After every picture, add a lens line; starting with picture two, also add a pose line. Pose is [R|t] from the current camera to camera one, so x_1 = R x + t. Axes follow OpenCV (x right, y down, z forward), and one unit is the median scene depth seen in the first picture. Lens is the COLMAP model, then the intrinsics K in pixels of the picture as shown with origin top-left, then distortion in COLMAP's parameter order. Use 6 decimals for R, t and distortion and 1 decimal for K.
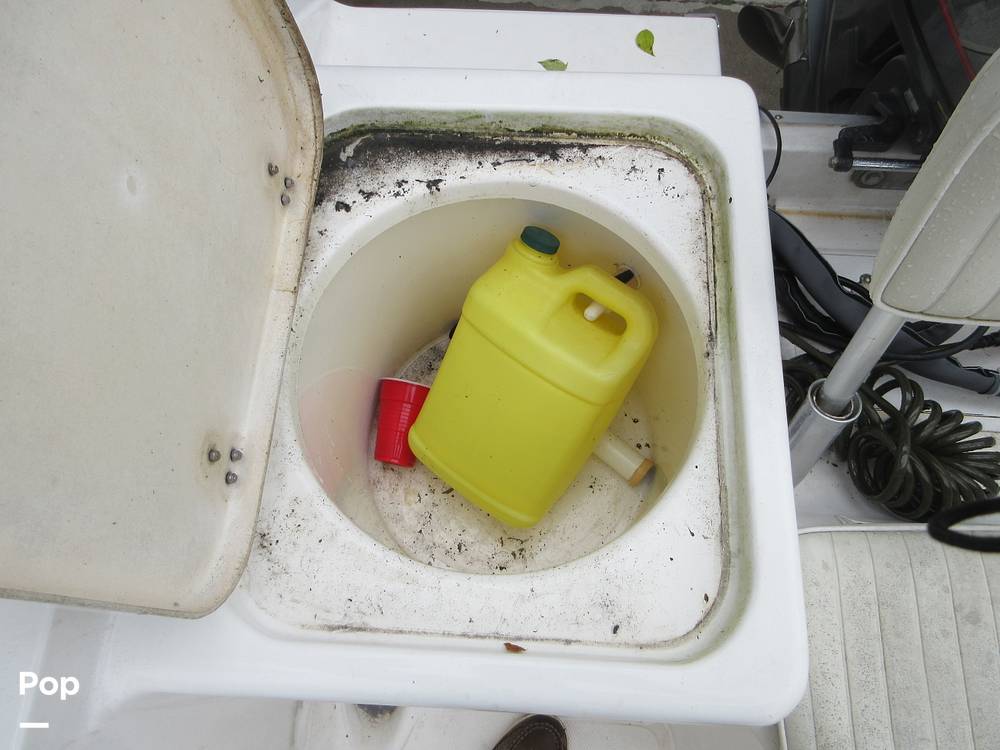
lens RADIAL K [[741.7, 0, 501.2], [0, 741.7, 375.1], [0, 0, 1]] dist [-0.001240, 0.007742]
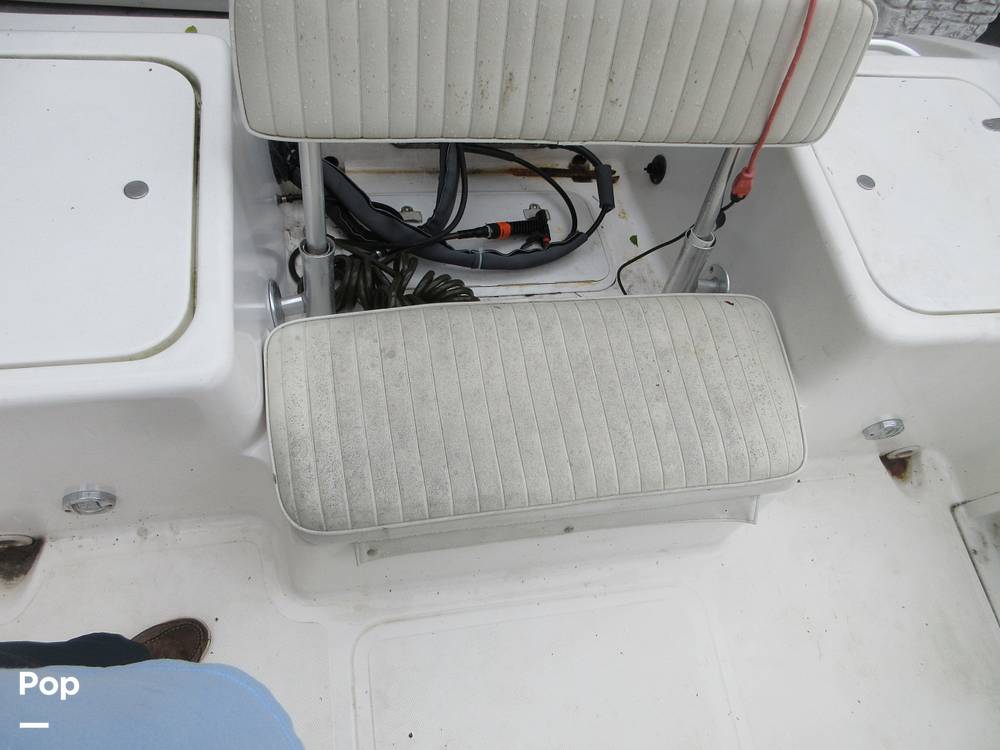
lens RADIAL K [[741.7, 0, 499.4], [0, 741.7, 374.4], [0, 0, 1]] dist [-0.001240, 0.007742]
pose [[0.958724, -0.114256, 0.260373, 0.443162], [0.144608, 0.984371, -0.100507, 0.550632], [-0.244821, 0.134010, 0.960263, -0.518181]]
